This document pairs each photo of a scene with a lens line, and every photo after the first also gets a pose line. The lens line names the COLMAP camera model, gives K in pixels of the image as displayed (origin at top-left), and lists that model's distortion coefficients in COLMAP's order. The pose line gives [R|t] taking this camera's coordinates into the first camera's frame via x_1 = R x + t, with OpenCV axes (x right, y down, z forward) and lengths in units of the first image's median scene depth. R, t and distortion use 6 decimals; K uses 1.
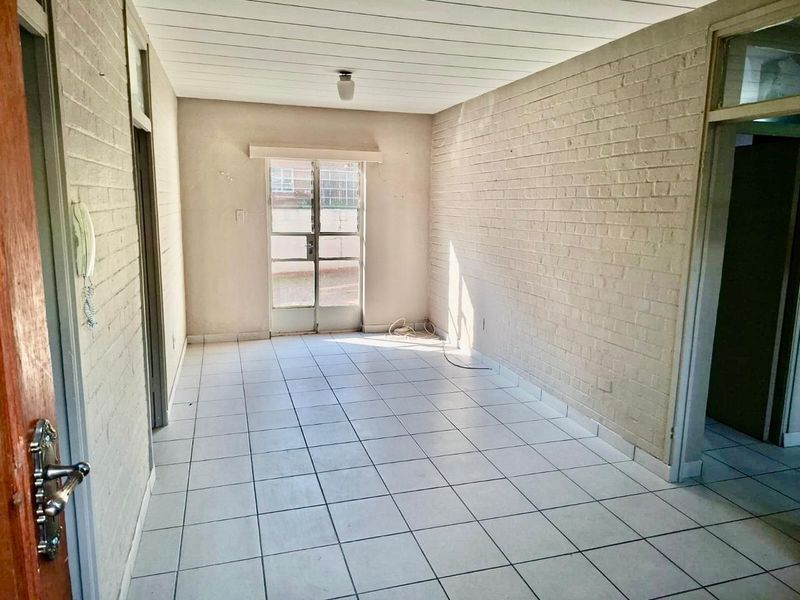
lens RADIAL K [[554.3, 0, 398.6], [0, 554.3, 295.5], [0, 0, 1]] dist [0.095943, -0.113901]
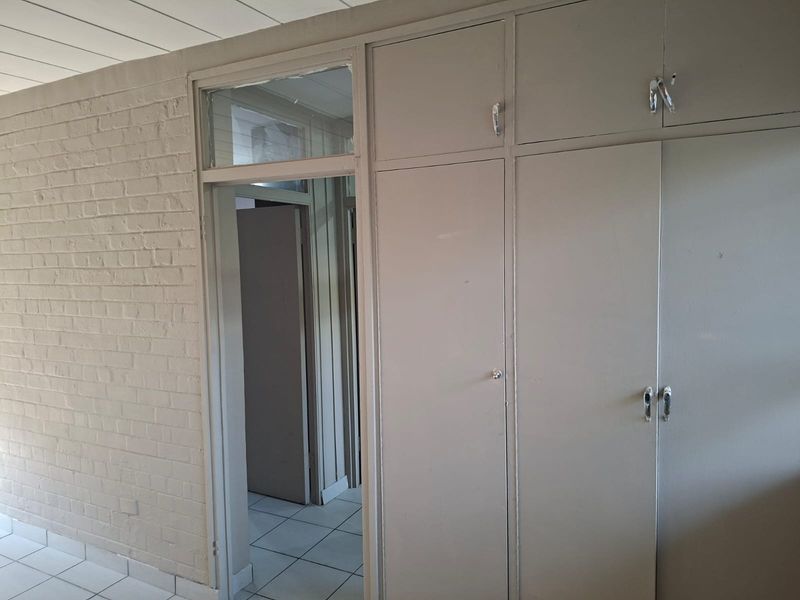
lens RADIAL K [[562.7, 0, 403.8], [0, 562.7, 296.3], [0, 0, 1]] dist [0.041204, -0.056430]
pose [[0.701051, -0.083476, 0.708208, 0.107161], [0.147867, 0.988557, -0.029853, -0.049460], [-0.697612, 0.125649, 0.705372, 0.153337]]
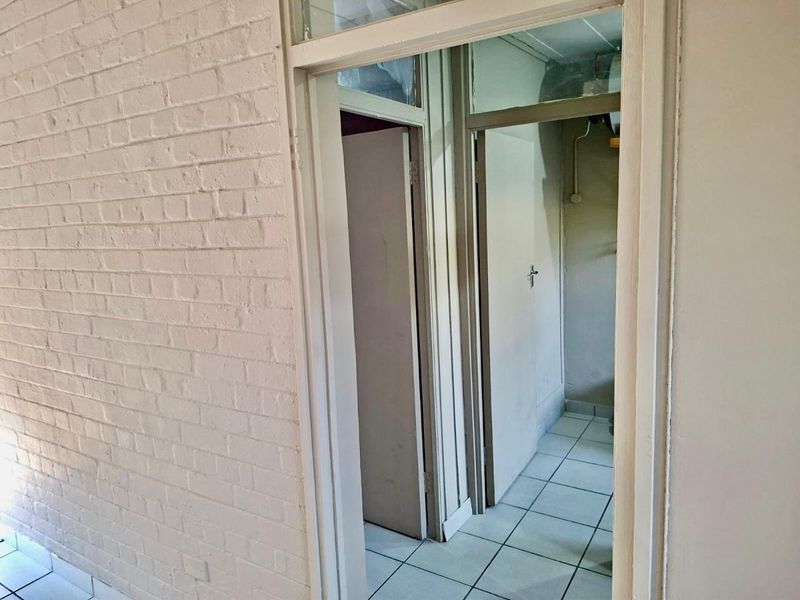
lens RADIAL K [[575.0, 0, 383.9], [0, 575.0, 300.9], [0, 0, 1]] dist [0.066314, -0.096110]
pose [[0.778358, -0.149252, 0.609822, 0.213309], [0.161130, 0.986286, 0.035729, -0.086882], [-0.606792, 0.070450, 0.791733, 0.447089]]
